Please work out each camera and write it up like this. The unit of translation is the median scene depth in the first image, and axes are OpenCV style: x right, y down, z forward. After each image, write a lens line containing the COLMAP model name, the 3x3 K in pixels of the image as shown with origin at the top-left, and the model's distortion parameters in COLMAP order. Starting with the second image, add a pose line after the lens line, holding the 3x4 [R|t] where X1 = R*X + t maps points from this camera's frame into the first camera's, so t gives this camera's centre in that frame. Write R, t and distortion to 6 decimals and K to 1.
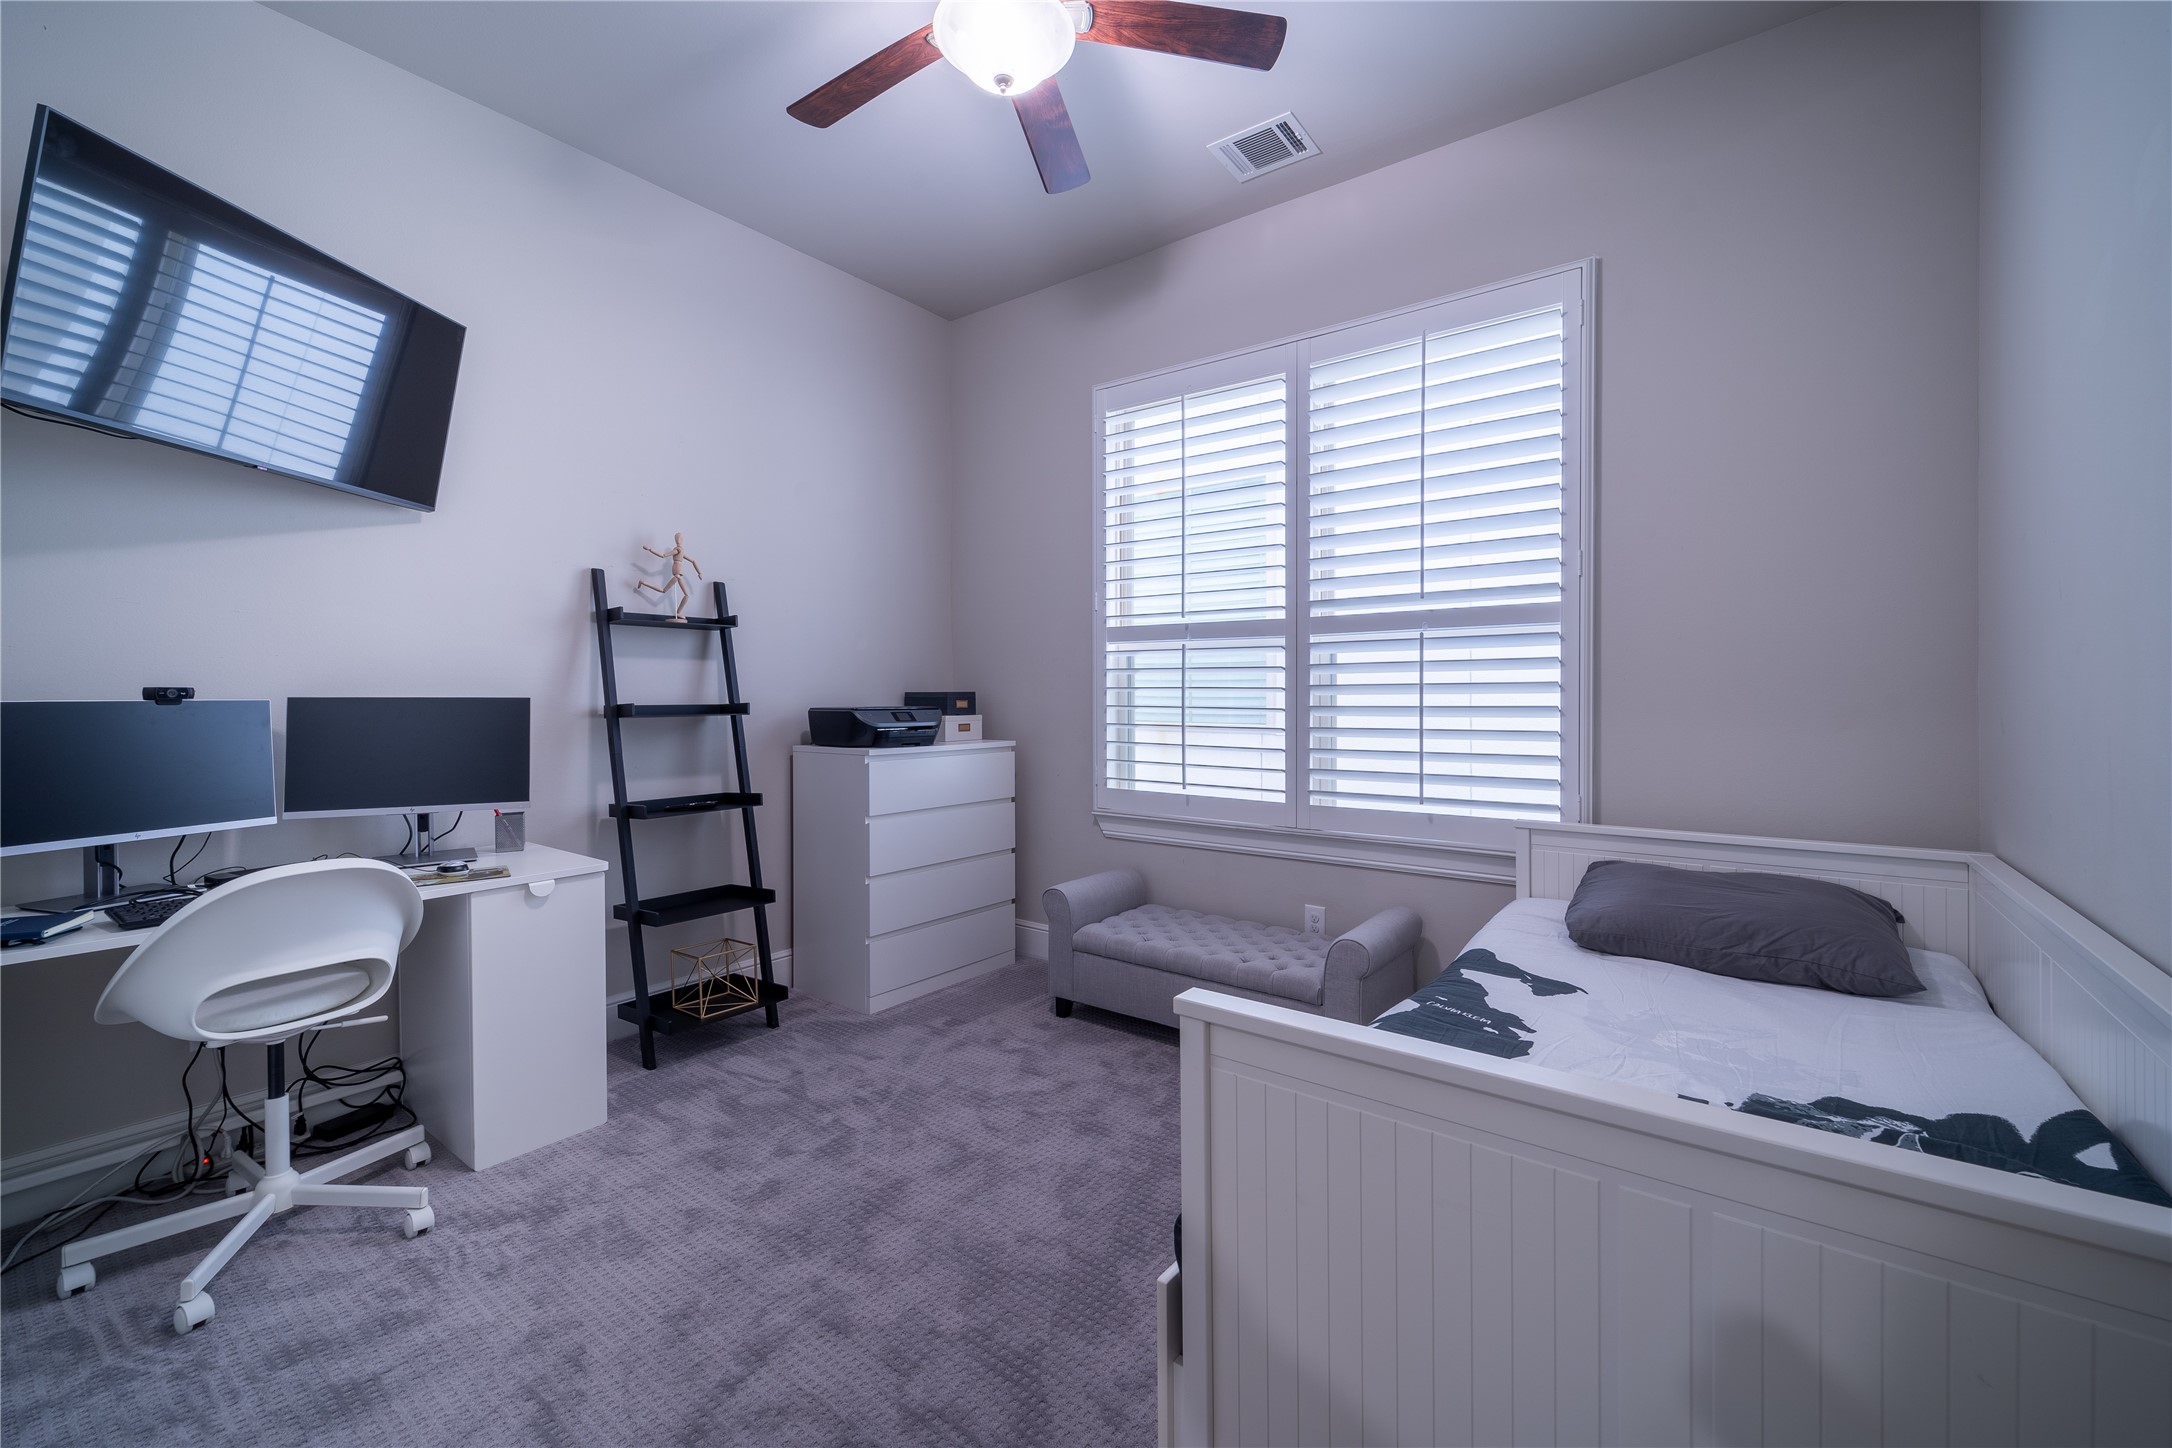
lens RADIAL K [[885.3, 0, 1120.6], [0, 885.3, 706.0], [0, 0, 1]] dist [0.005322, -0.001515]
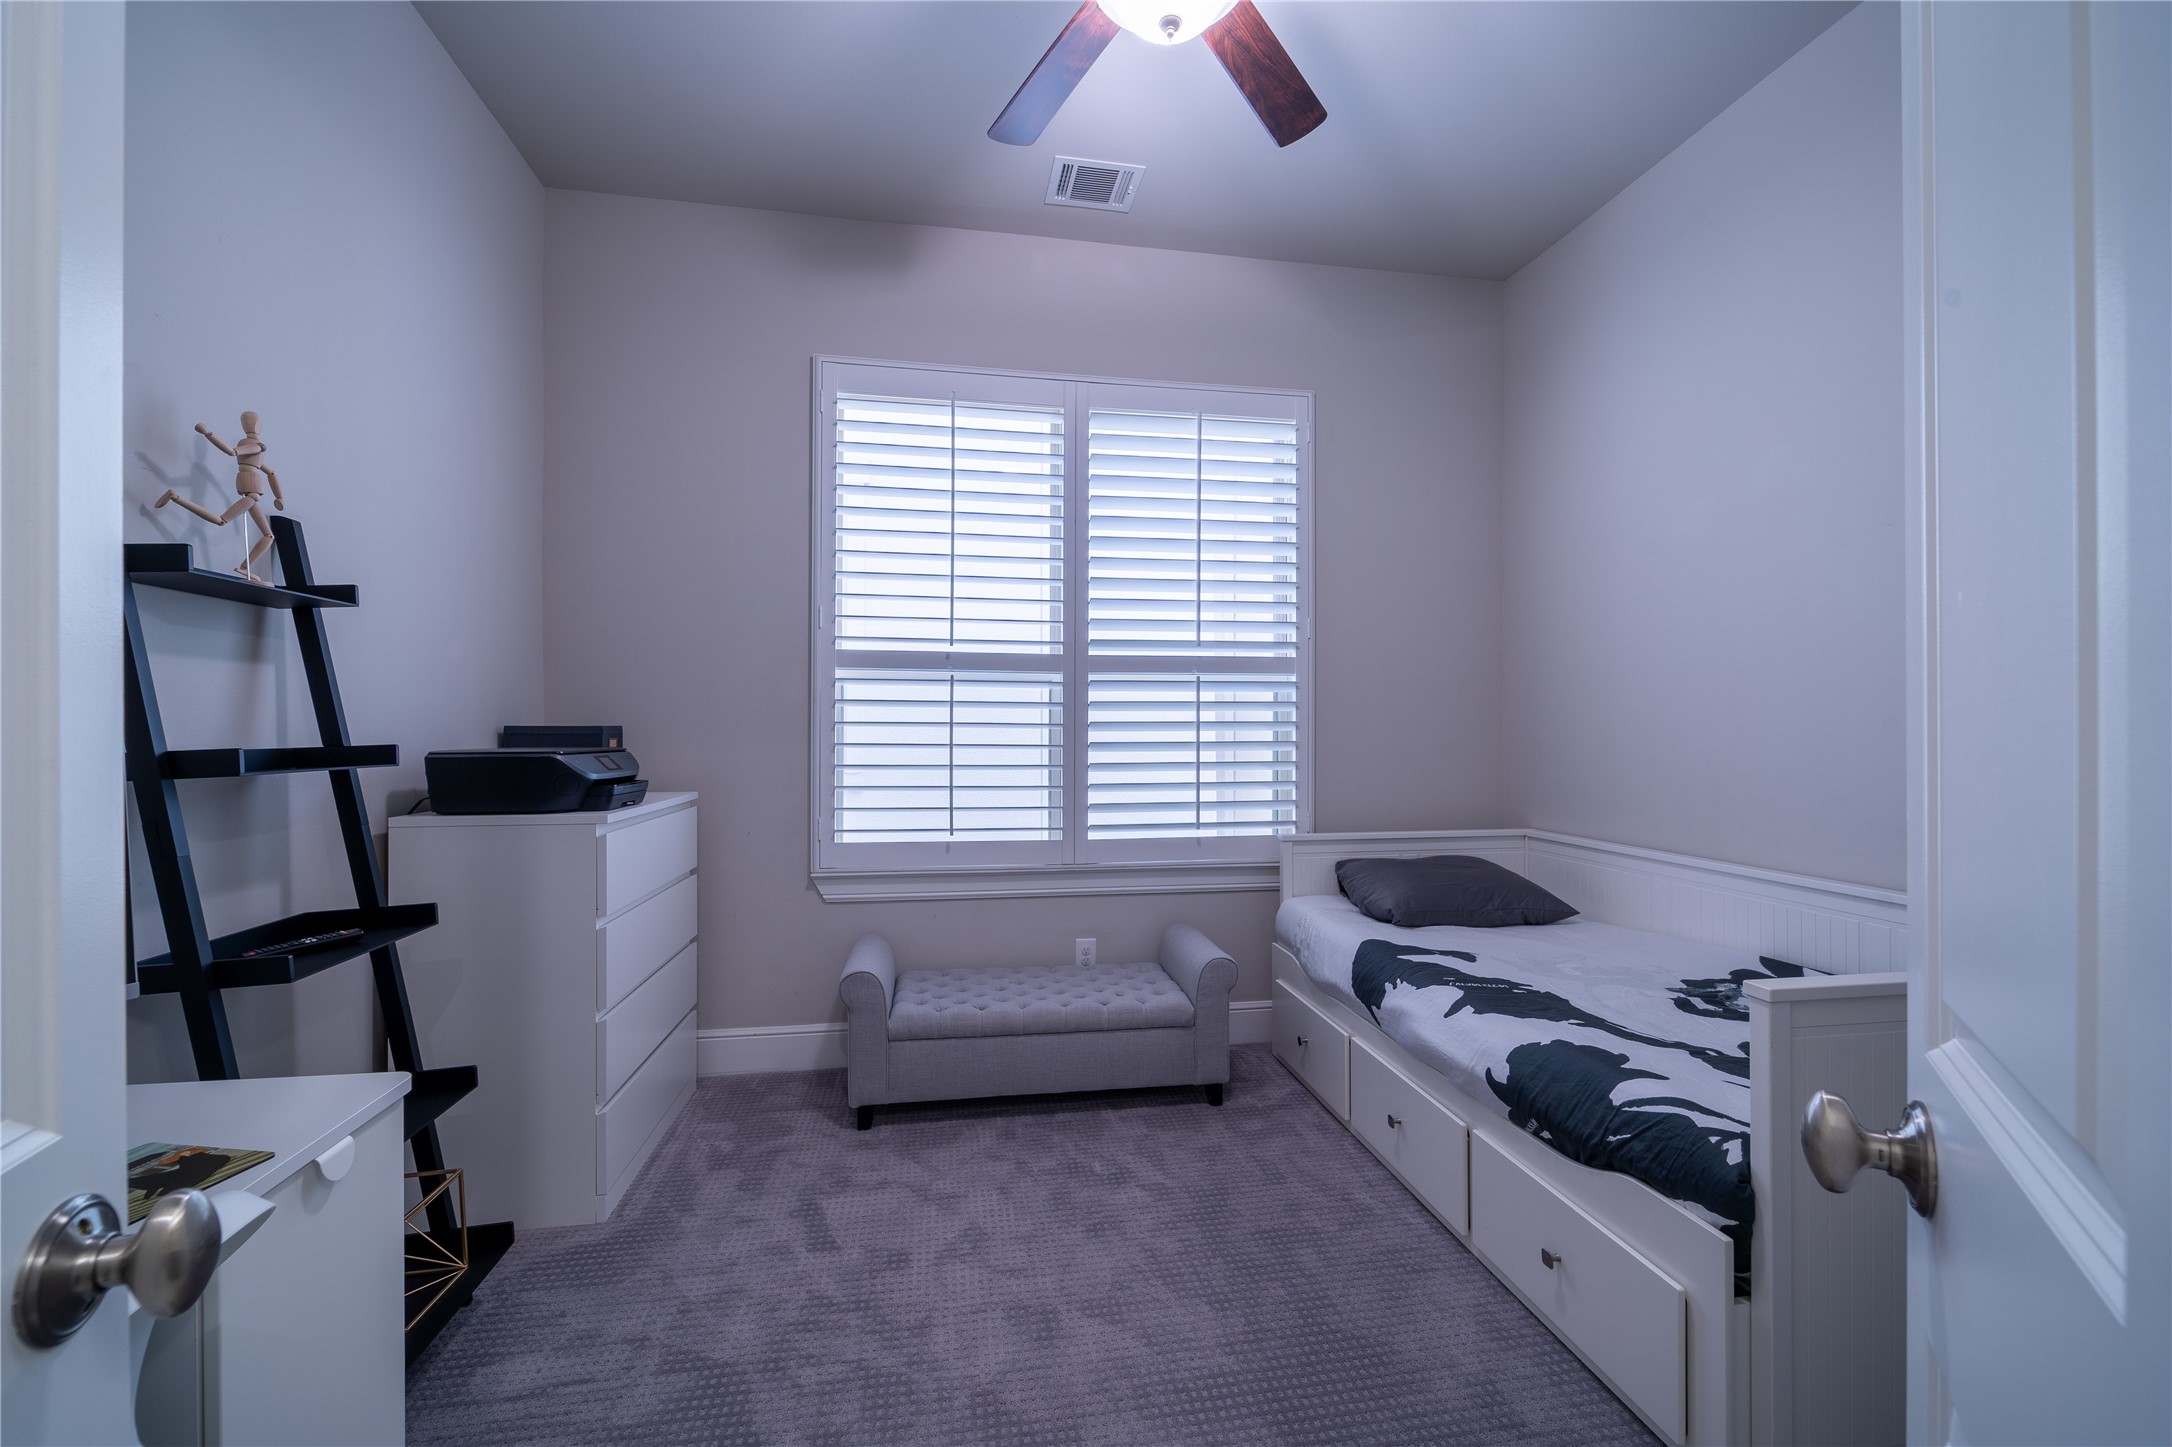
lens RADIAL K [[885.3, 0, 1065.0], [0, 885.3, 730.4], [0, 0, 1]] dist [0.005322, -0.001515]
pose [[0.697867, 0.001491, 0.716226, -0.529301], [0.006032, 0.999950, -0.007959, -0.005792], [-0.716202, 0.009875, 0.697823, 0.306310]]
